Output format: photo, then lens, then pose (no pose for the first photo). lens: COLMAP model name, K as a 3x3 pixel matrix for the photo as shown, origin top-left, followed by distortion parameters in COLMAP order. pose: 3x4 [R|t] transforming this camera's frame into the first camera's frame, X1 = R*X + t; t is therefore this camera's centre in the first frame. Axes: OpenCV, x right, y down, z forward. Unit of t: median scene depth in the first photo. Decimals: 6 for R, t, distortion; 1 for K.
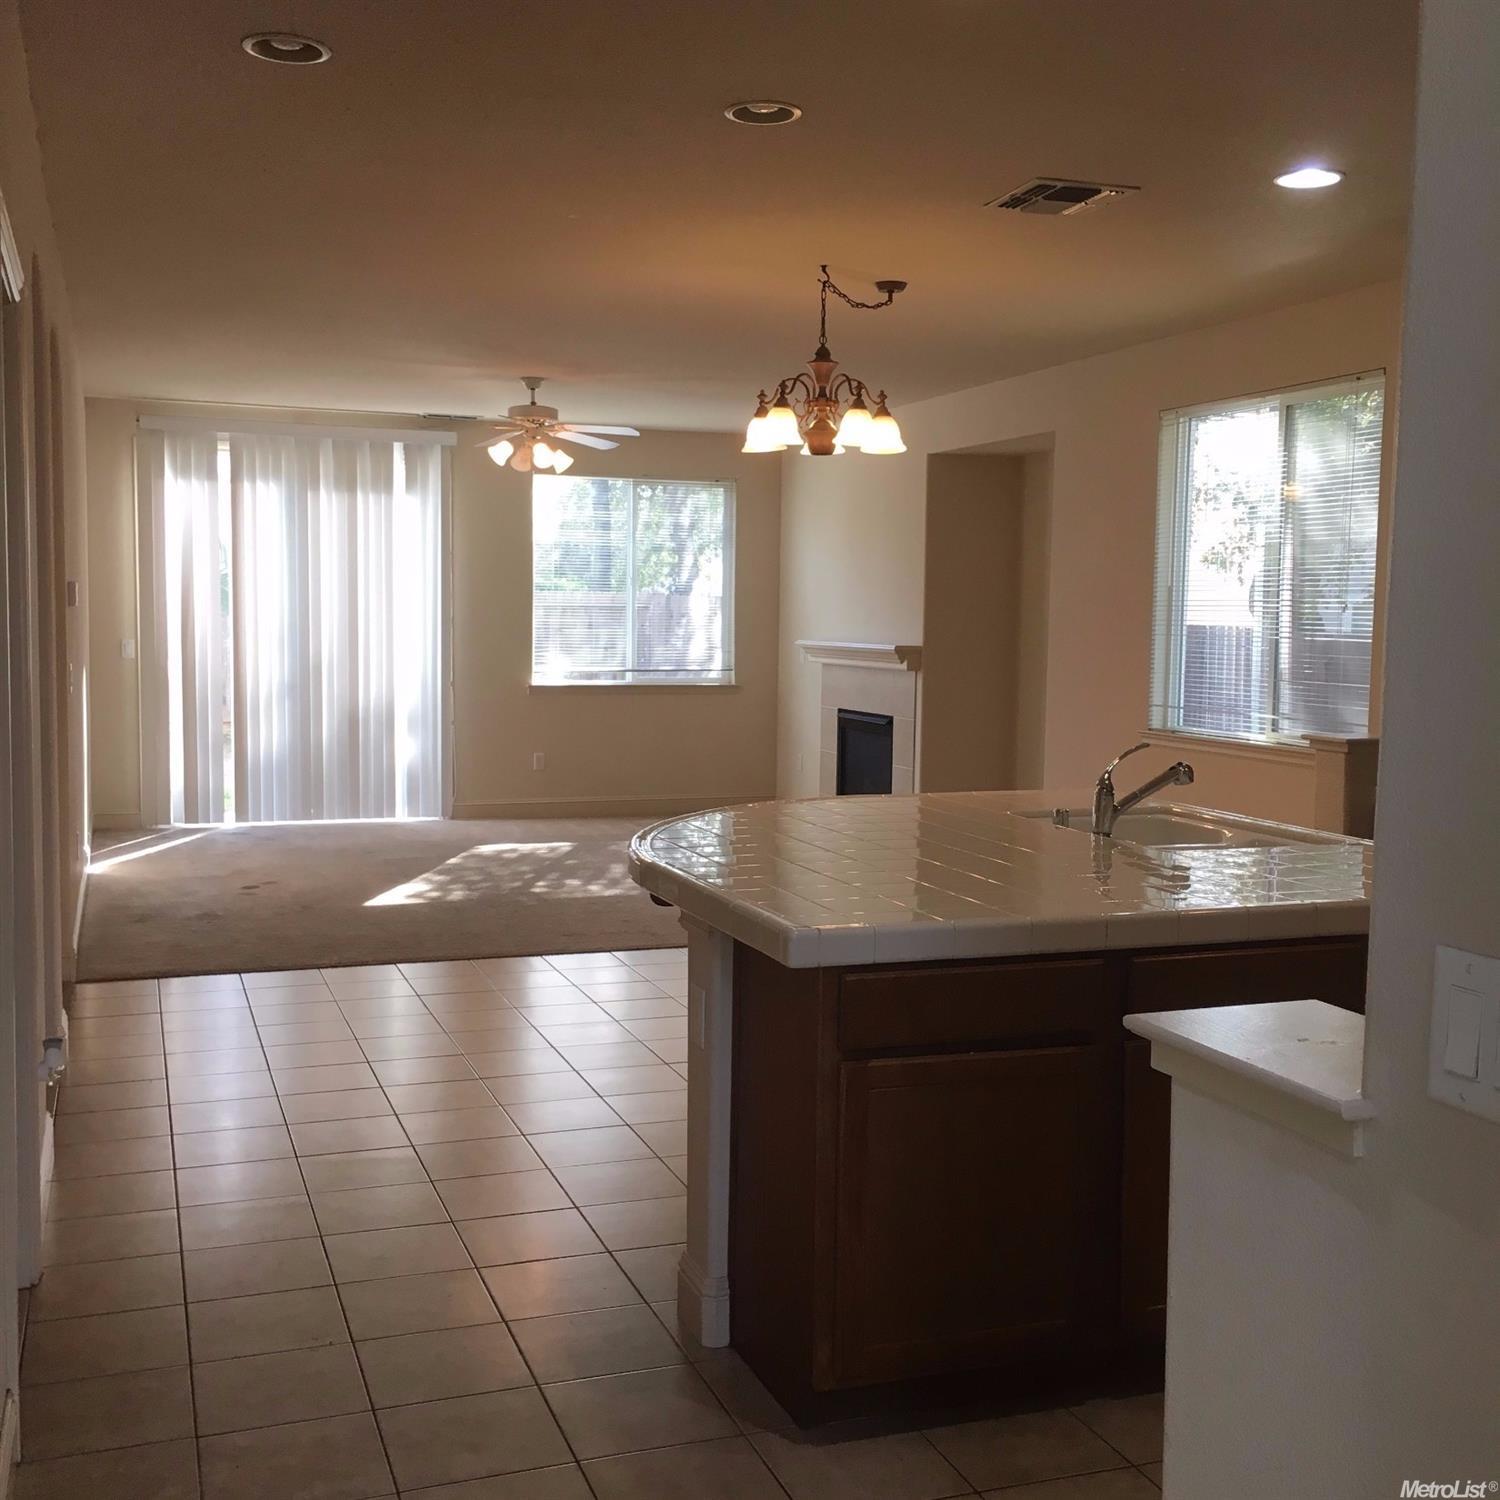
lens RADIAL K [[1704.2, 0, 765.0], [0, 1704.2, 742.4], [0, 0, 1]] dist [0.043241, 0.000000]
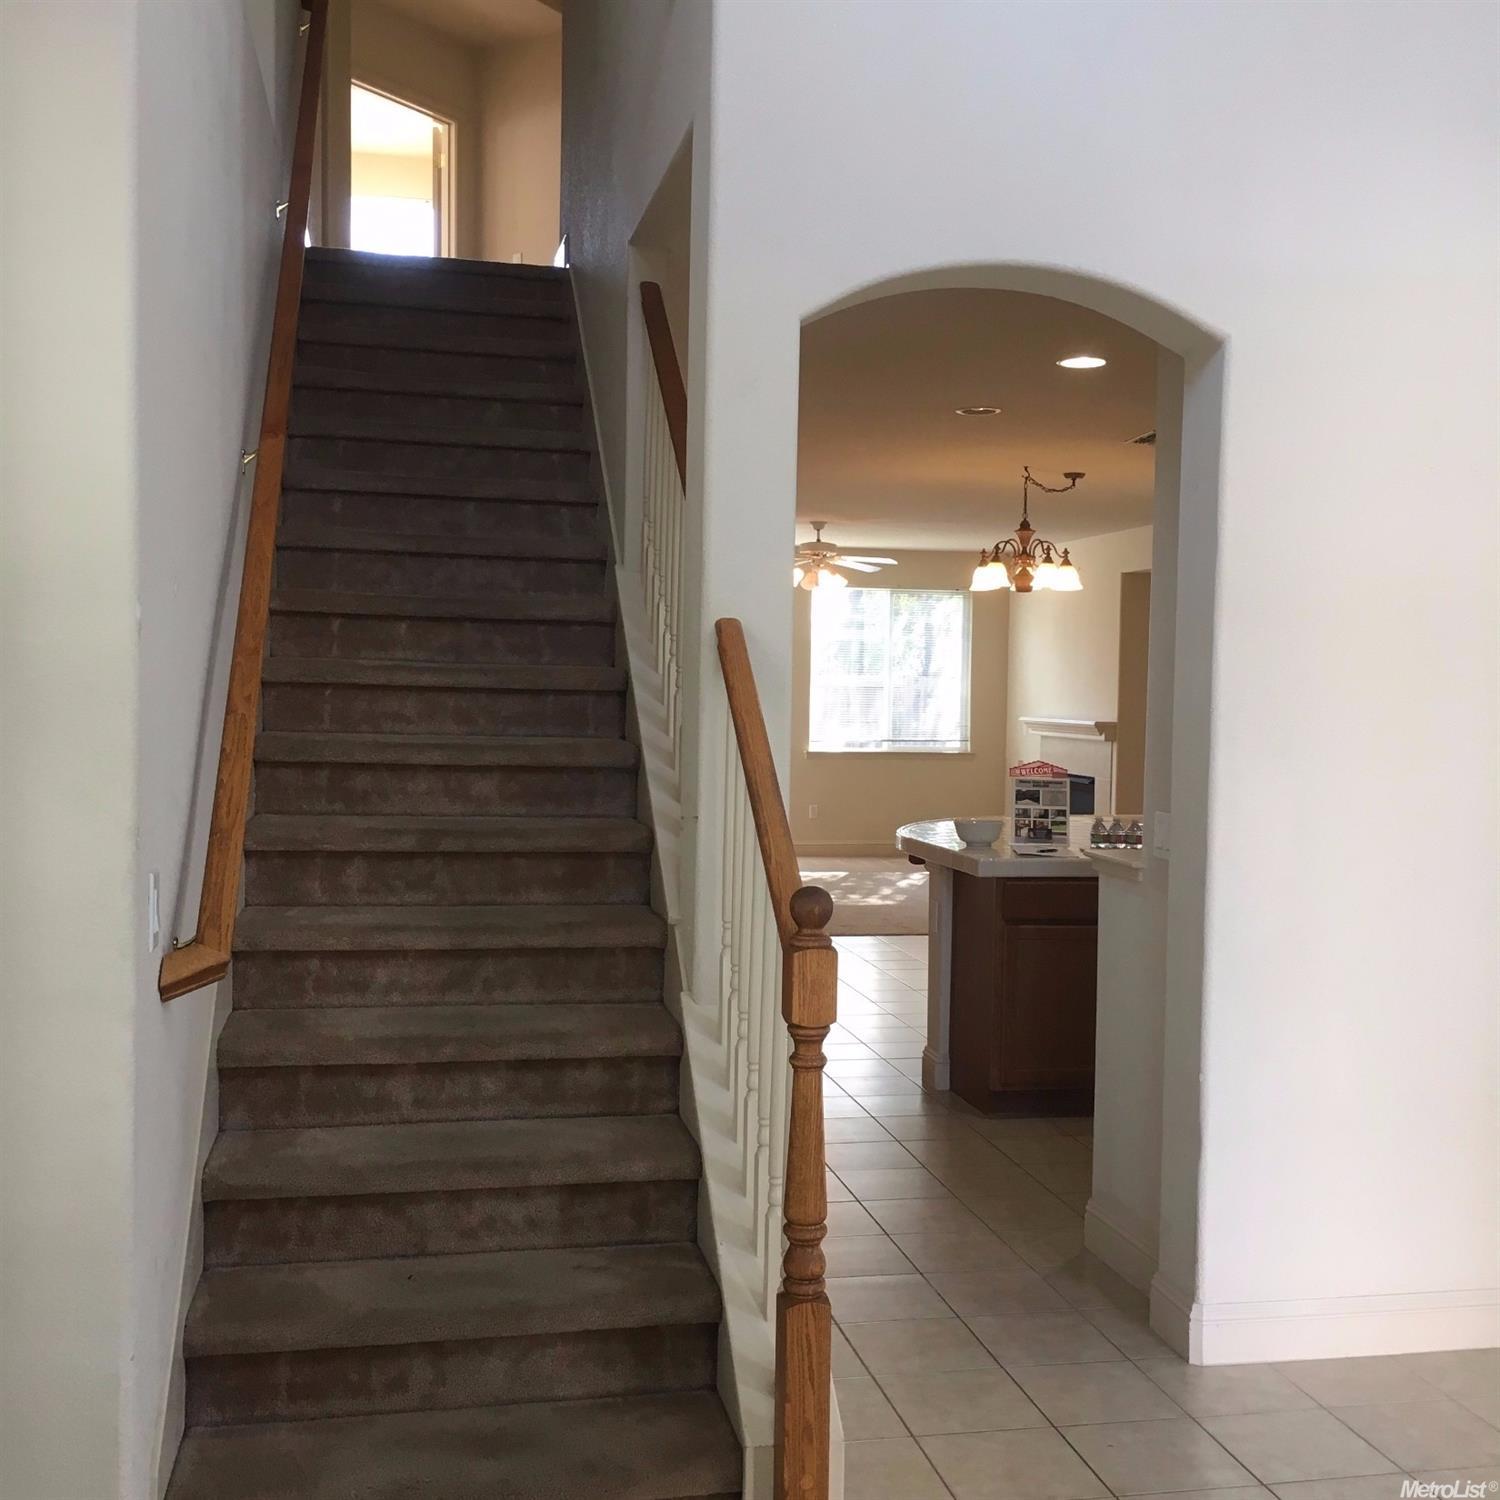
lens RADIAL K [[1704.2, 0, 757.5], [0, 1704.2, 746.2], [0, 0, 1]] dist [0.043241, 0.000000]
pose [[0.988993, 0.006633, -0.147815, 0.015234], [-0.012889, 0.999059, -0.041405, 0.018140], [0.147401, 0.042854, 0.988148, -0.305415]]
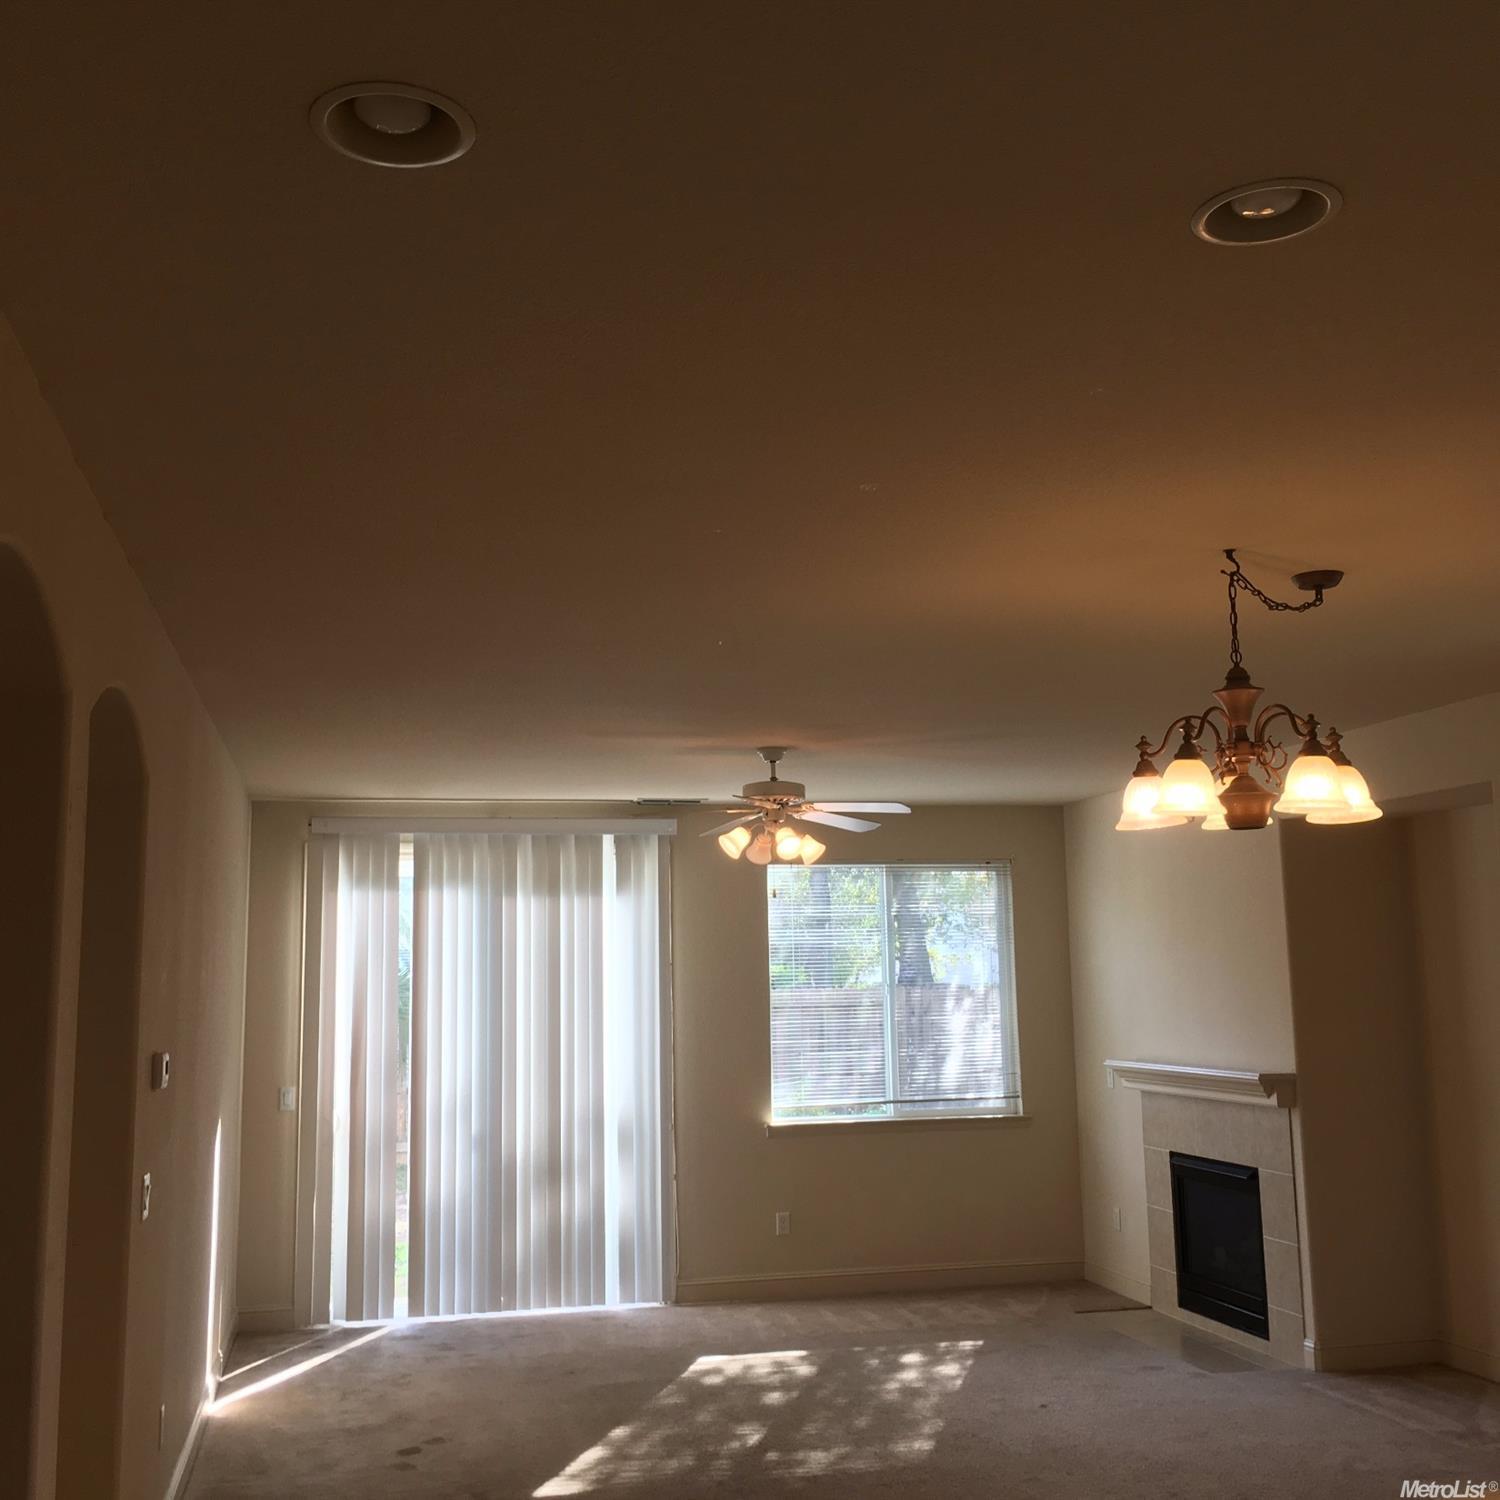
lens RADIAL K [[1704.2, 0, 753.5], [0, 1704.2, 740.6], [0, 0, 1]] dist [0.043241, 0.000000]
pose [[0.991354, -0.050270, -0.121202, -0.044869], [0.022570, 0.975263, -0.219890, -0.039111], [0.129258, 0.215253, 0.967966, 0.212630]]
